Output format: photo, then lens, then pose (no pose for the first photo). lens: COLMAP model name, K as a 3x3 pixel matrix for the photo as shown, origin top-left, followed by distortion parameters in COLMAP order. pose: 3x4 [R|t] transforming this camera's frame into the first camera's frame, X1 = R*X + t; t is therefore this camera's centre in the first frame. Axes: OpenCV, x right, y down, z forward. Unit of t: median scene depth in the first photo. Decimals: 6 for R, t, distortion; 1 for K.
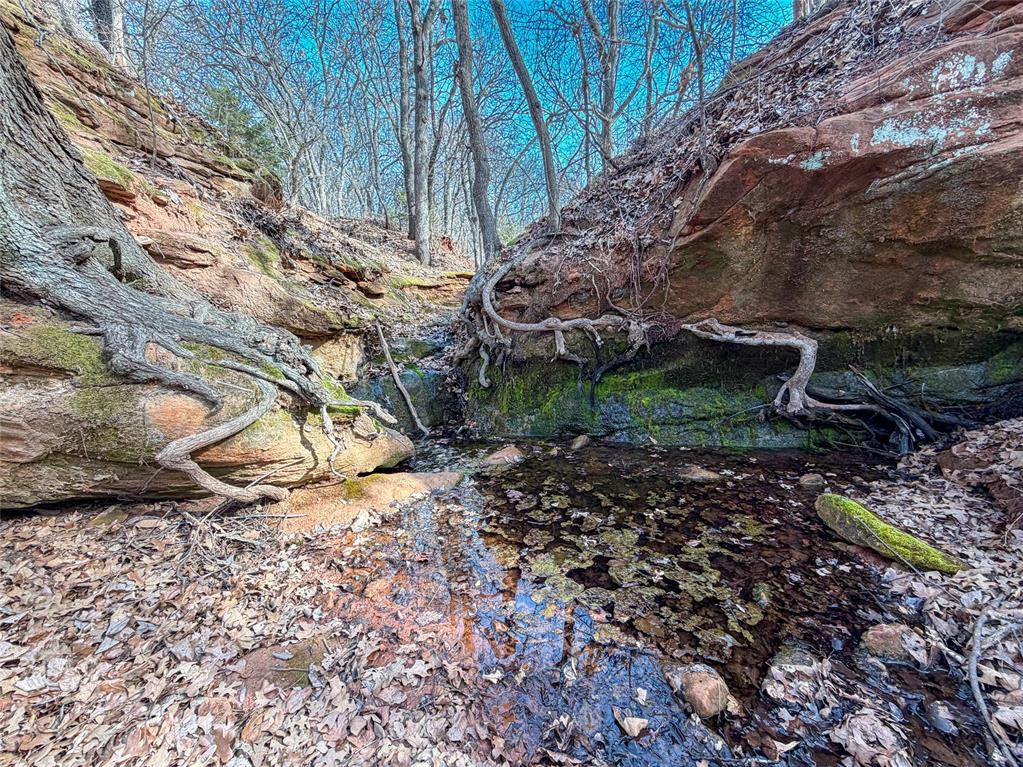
lens RADIAL K [[407.6, 0, 510.8], [0, 407.6, 381.2], [0, 0, 1]] dist [0.000917, -0.000150]
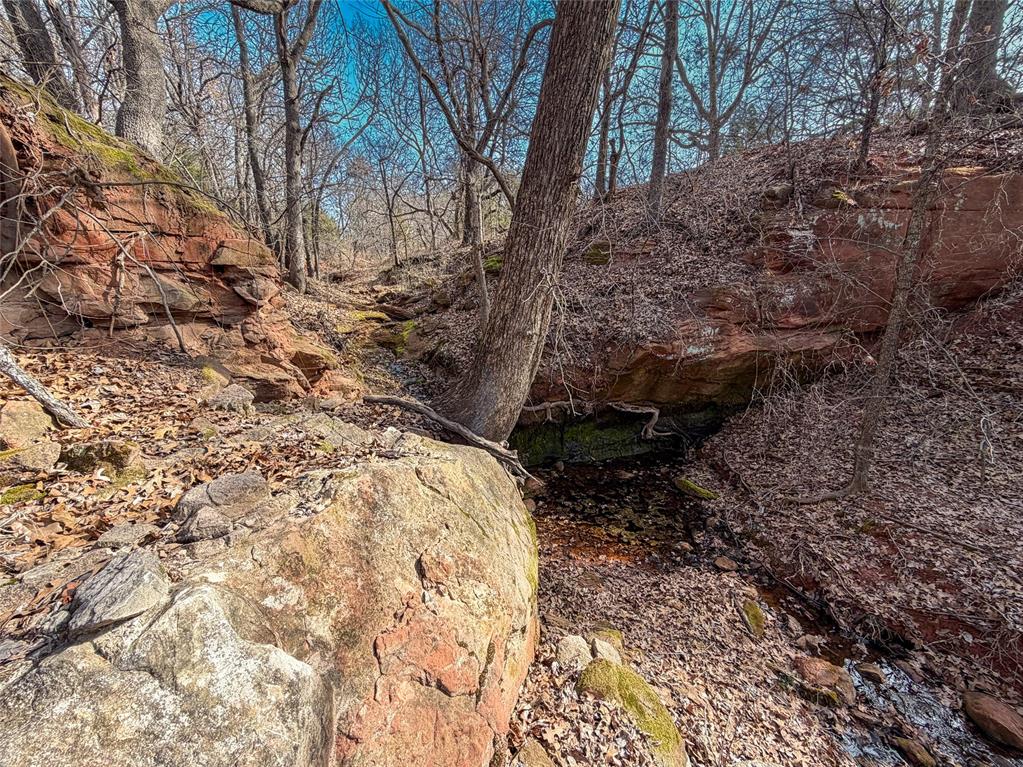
lens RADIAL K [[407.6, 0, 511.2], [0, 407.6, 379.7], [0, 0, 1]] dist [0.000917, -0.000150]
pose [[0.863247, -0.087893, 0.497072, -1.069397], [0.053364, 0.995096, 0.083280, -0.478567], [-0.501954, -0.045365, 0.863704, -0.560811]]
